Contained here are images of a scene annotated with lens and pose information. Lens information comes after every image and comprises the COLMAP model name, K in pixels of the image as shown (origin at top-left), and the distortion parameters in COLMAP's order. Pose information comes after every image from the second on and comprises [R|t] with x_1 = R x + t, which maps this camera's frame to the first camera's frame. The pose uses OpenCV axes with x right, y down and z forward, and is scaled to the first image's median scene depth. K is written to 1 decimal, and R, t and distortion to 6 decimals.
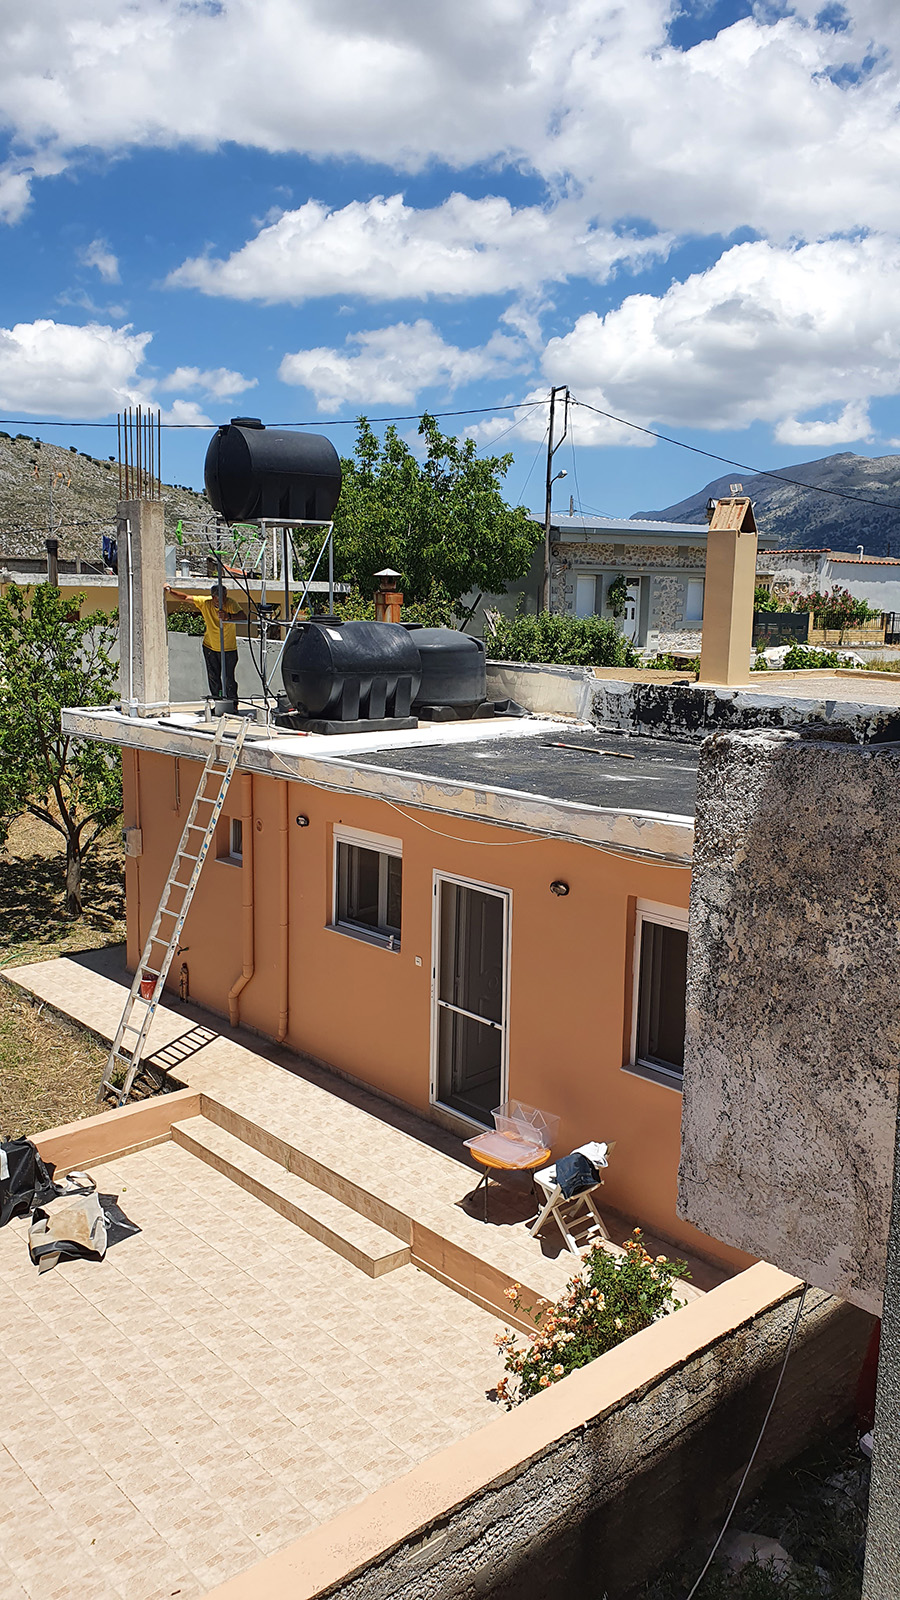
lens RADIAL K [[1273.1, 0, 470.0], [0, 1273.1, 802.0], [0, 0, 1]] dist [0.259028, -0.909242]
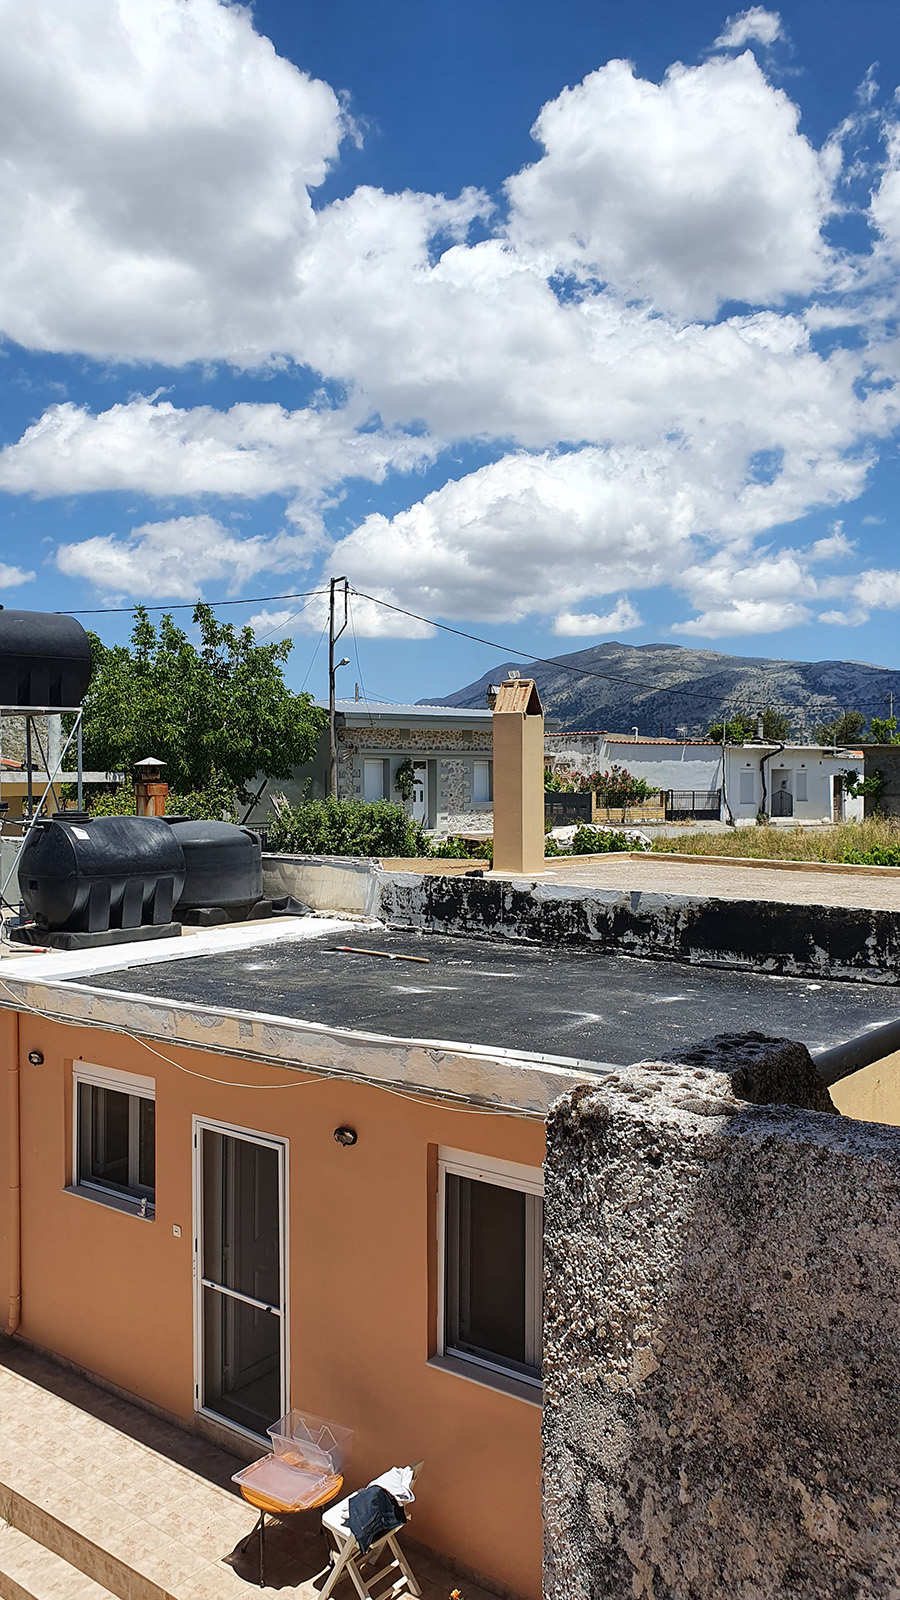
lens RADIAL K [[1246.0, 0, 436.7], [0, 1246.0, 802.7], [0, 0, 1]] dist [0.252034, -0.731299]
pose [[0.990426, -0.026406, 0.135495, 0.017210], [0.045012, 0.989665, -0.136152, -0.022385], [-0.130499, 0.140947, 0.981379, 0.117096]]
